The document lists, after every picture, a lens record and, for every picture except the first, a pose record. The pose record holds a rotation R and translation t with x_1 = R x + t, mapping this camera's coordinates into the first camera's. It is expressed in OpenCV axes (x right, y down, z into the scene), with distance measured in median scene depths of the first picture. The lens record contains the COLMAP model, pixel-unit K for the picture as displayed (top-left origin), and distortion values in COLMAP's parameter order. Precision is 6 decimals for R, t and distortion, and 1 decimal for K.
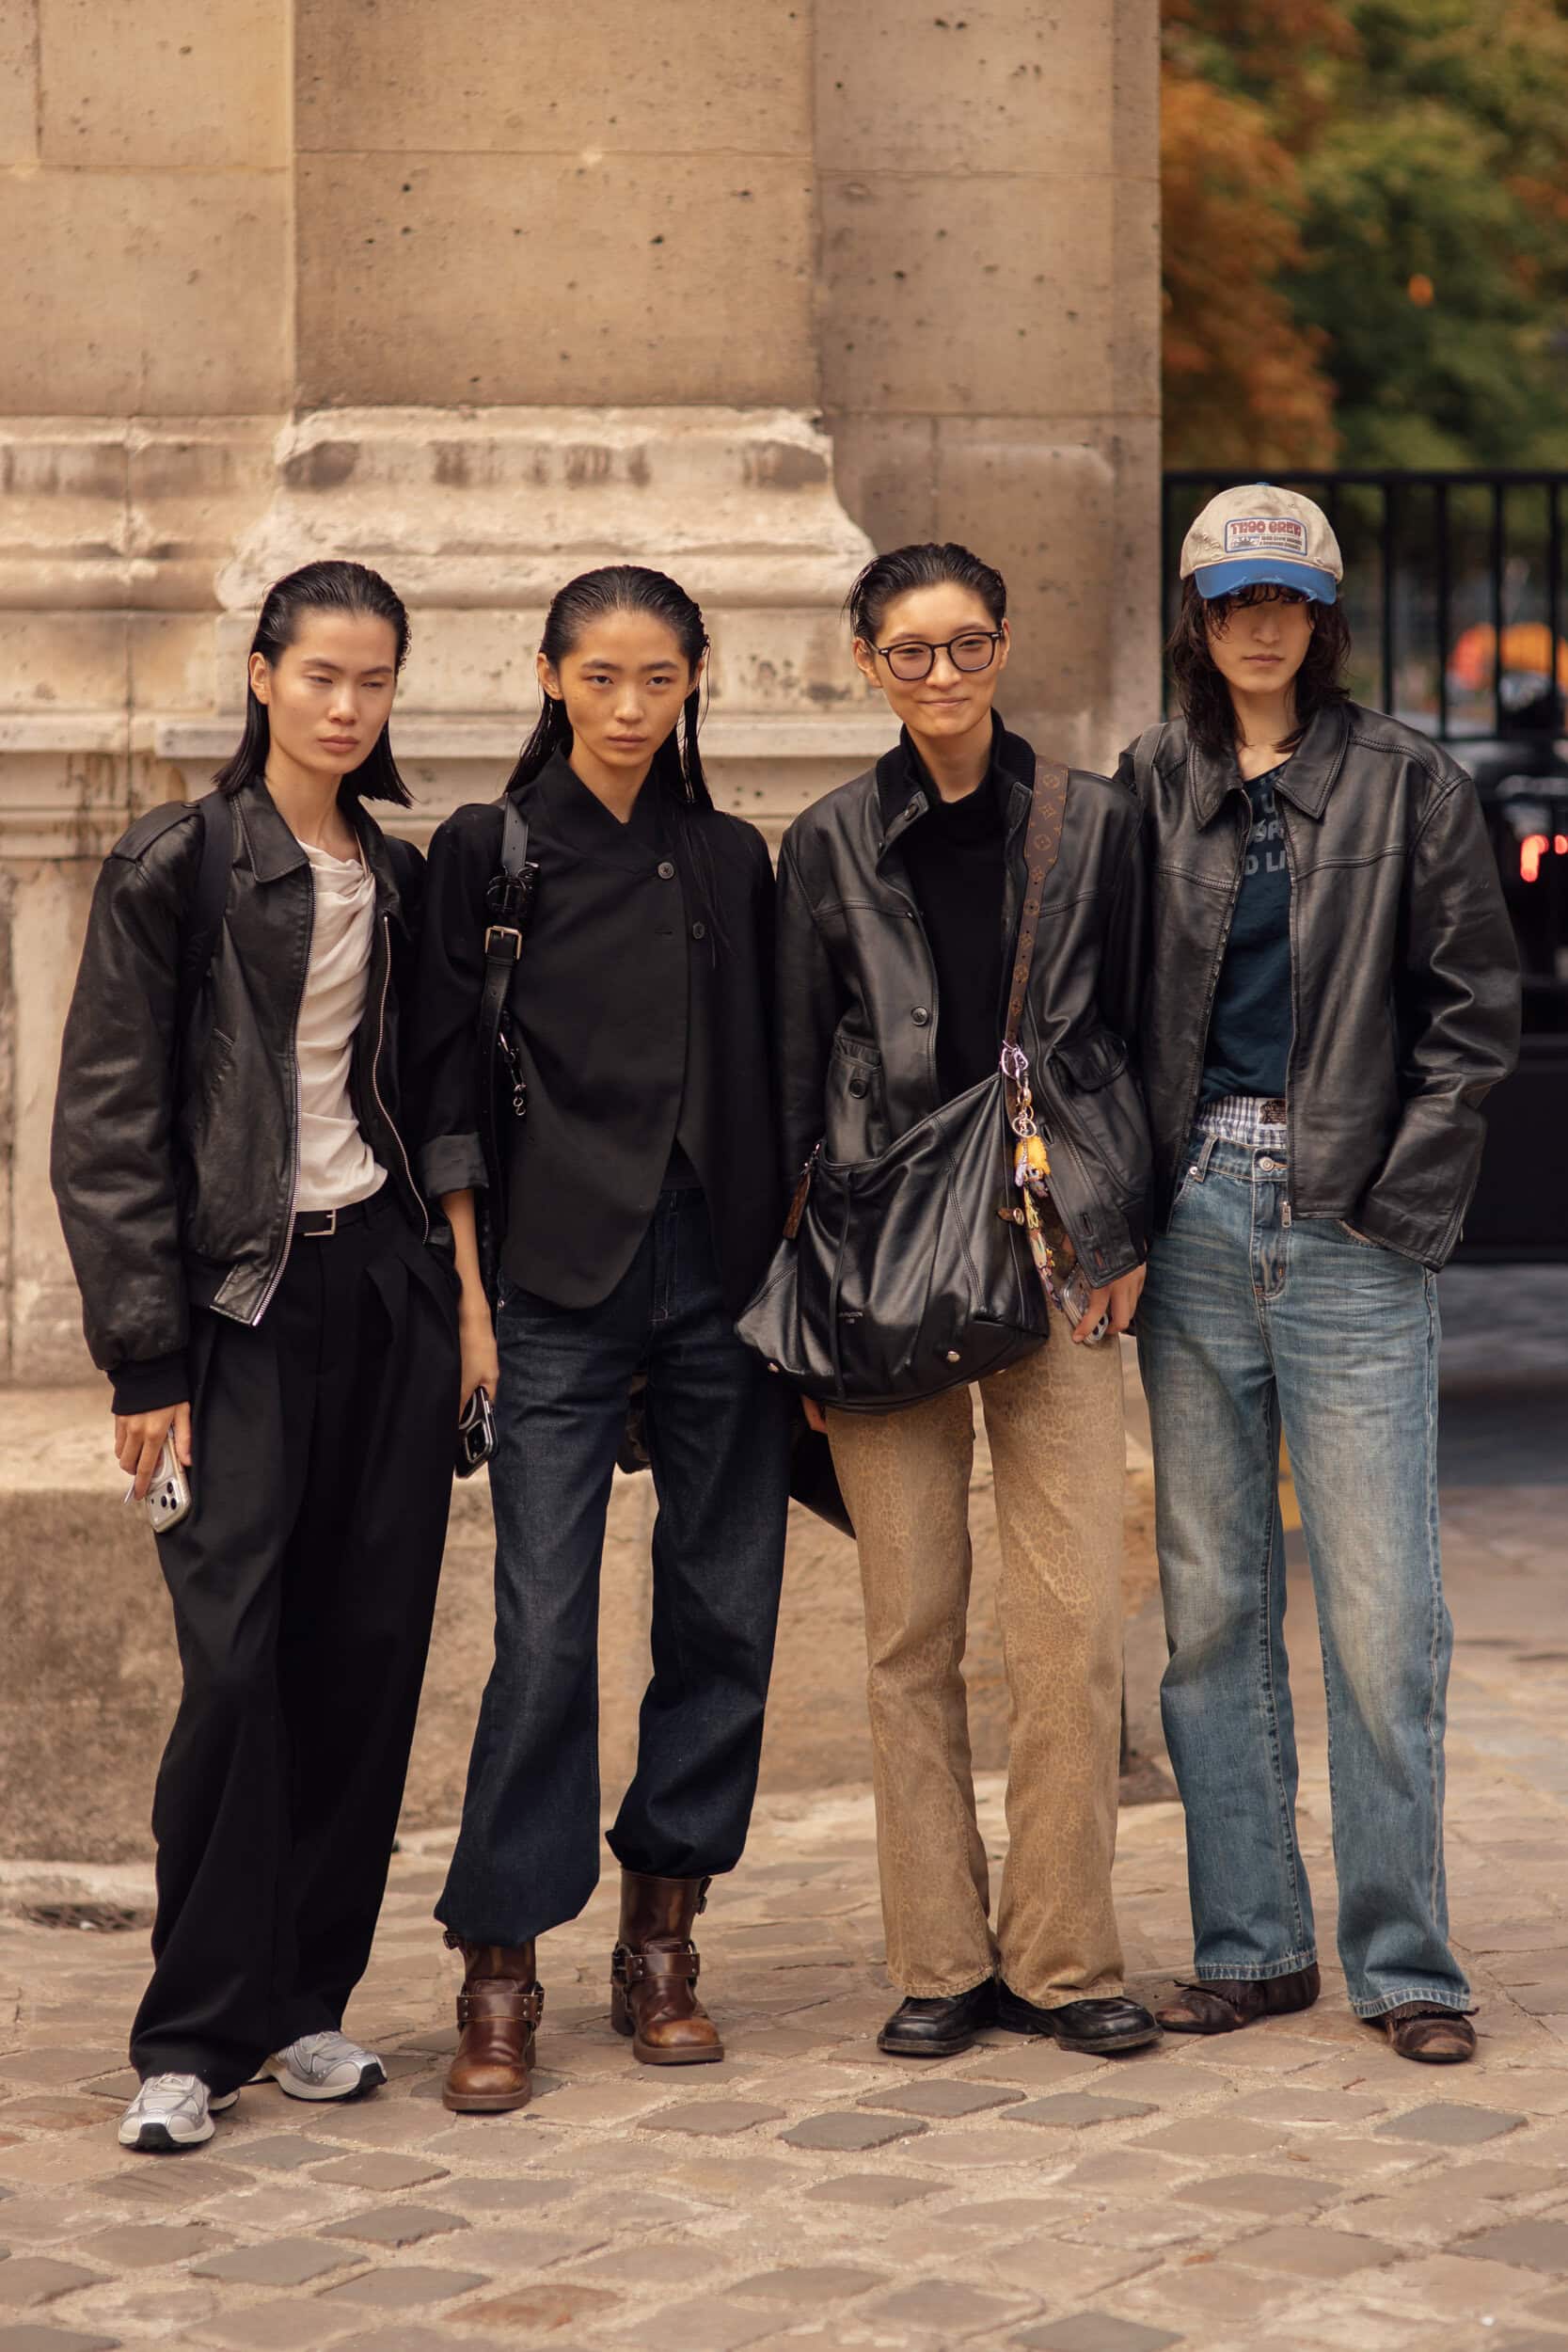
lens RADIAL K [[5591.2, 0, 702.6], [0, 5591.2, 627.8], [0, 0, 1]] dist [-0.044214, 0.036863]
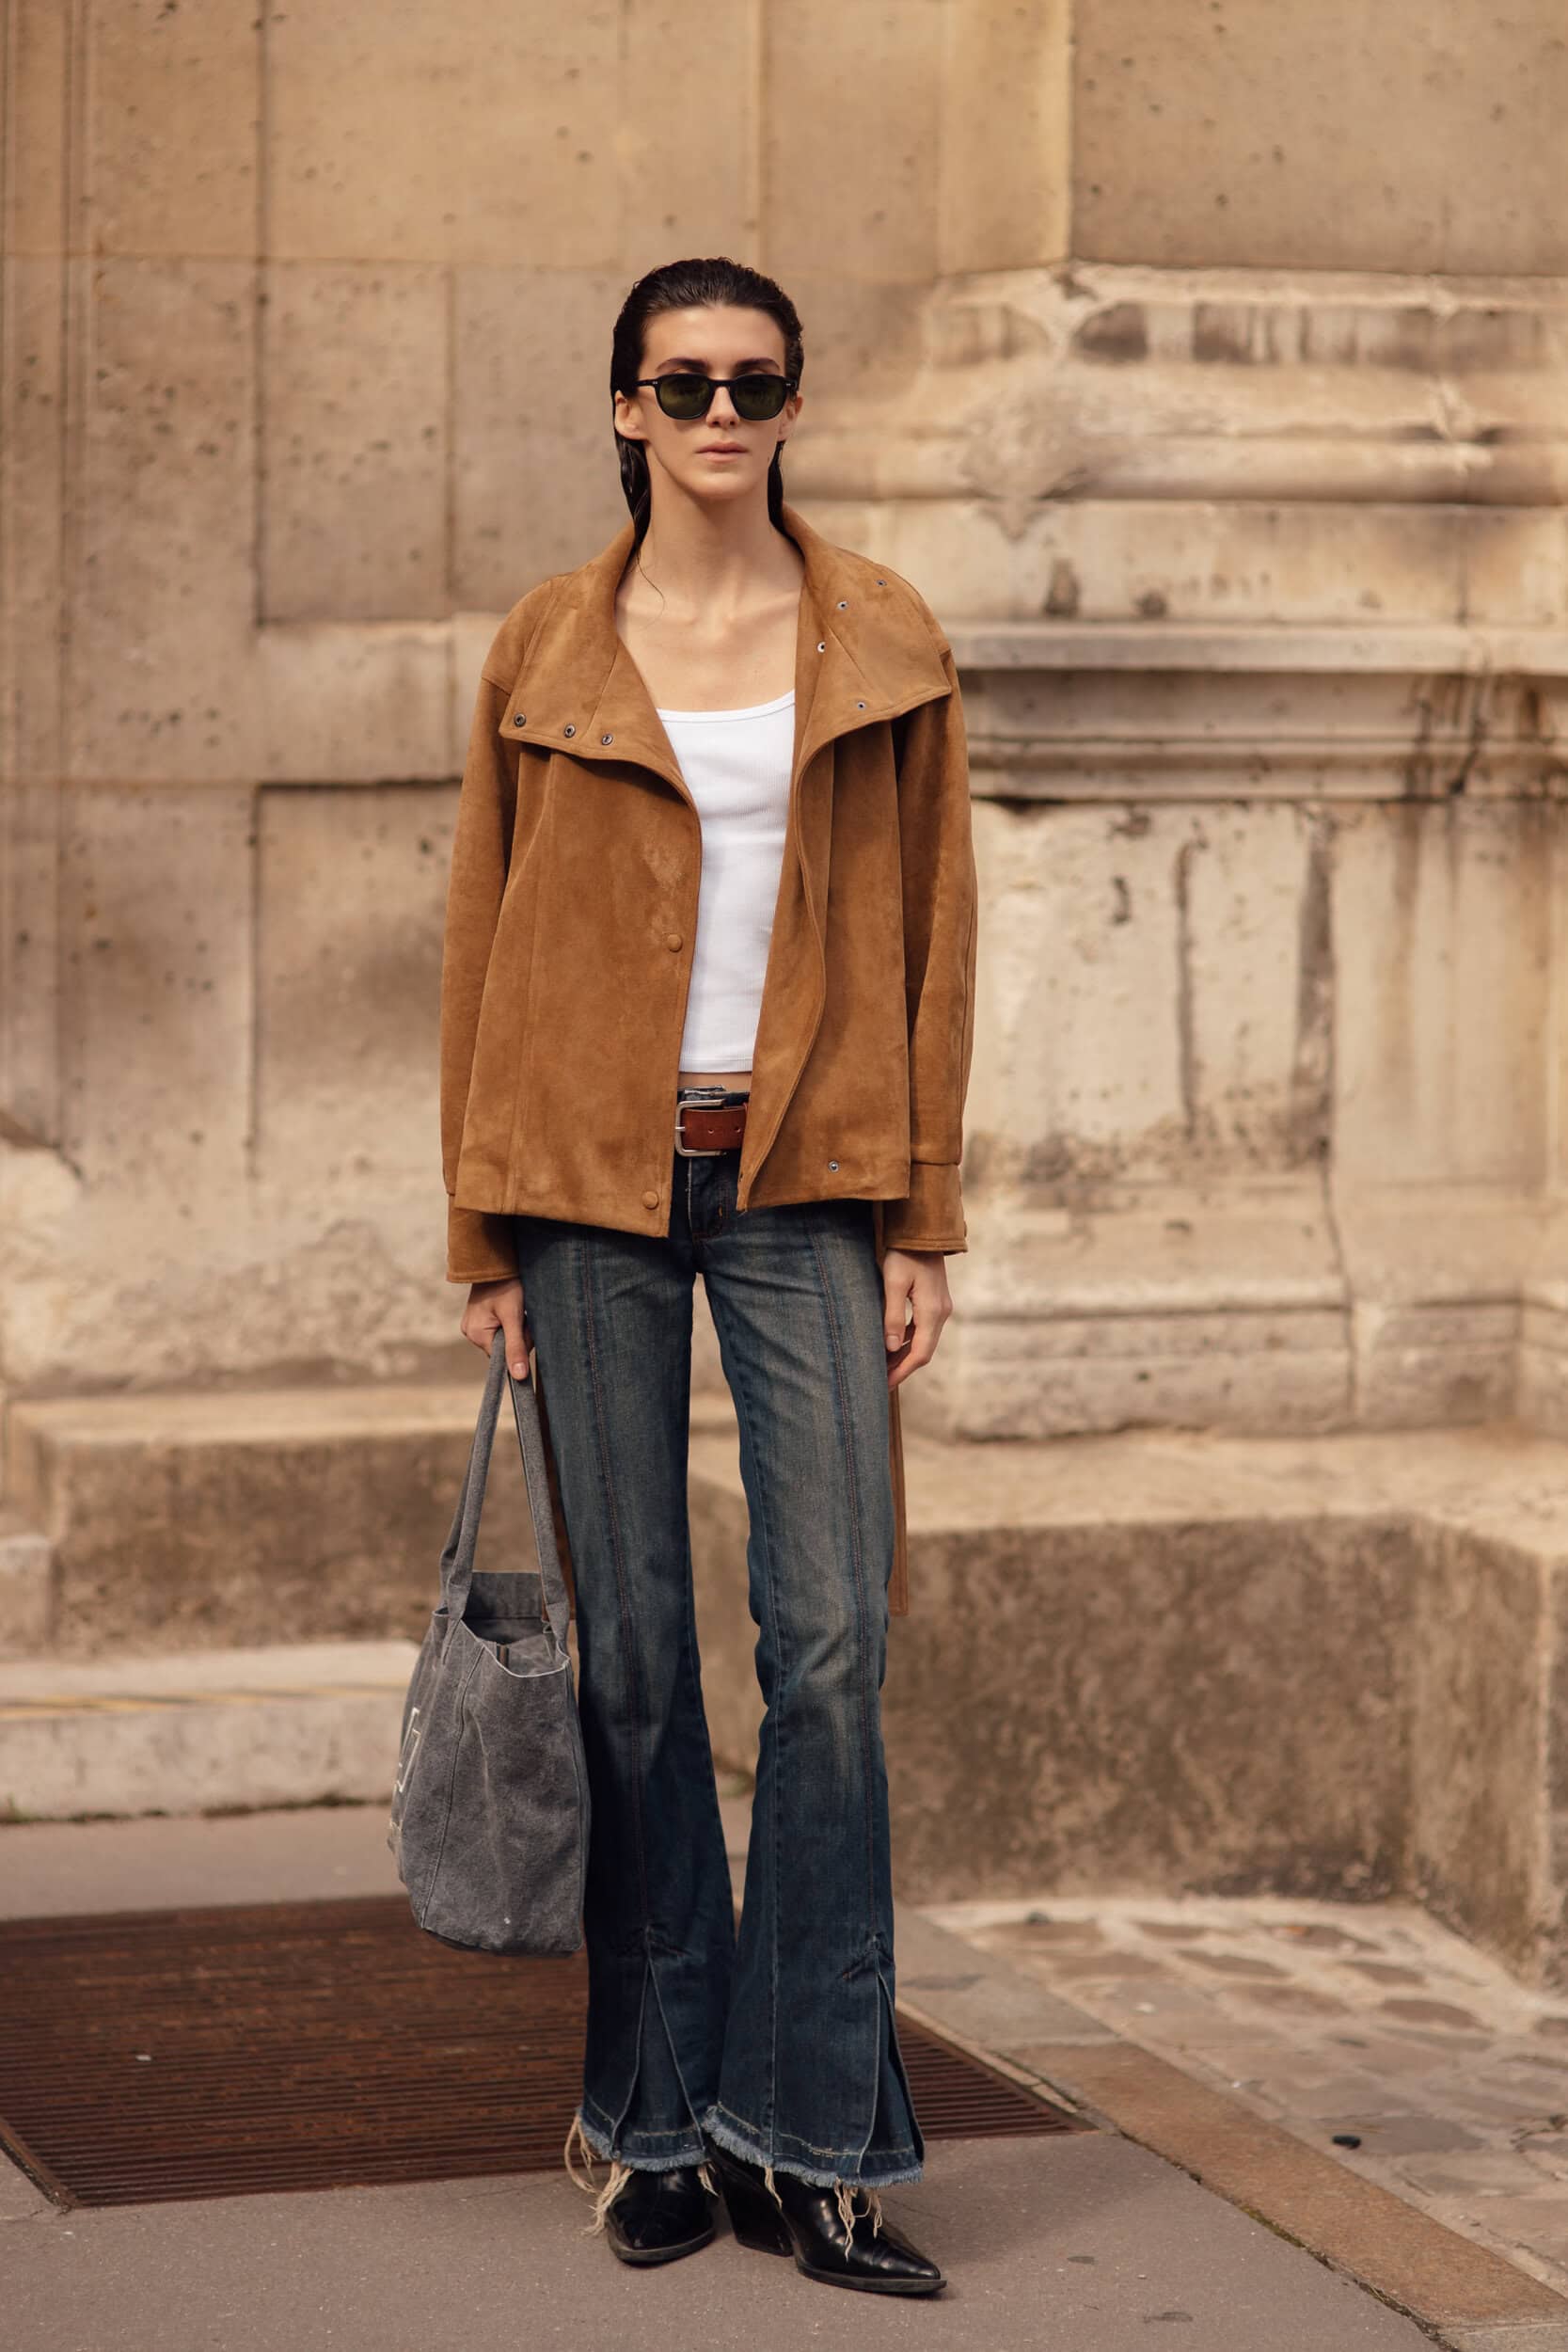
lens RADIAL K [[5893.0, 0, 658.8], [0, 5893.0, 580.5], [0, 0, 1]] dist [-0.026122, -0.085530]
pose [[0.978457, 0.012361, 0.206079, -0.402253], [-0.011883, 0.999923, -0.003558, 0.012857], [-0.206107, 0.001033, 0.978529, 0.156319]]
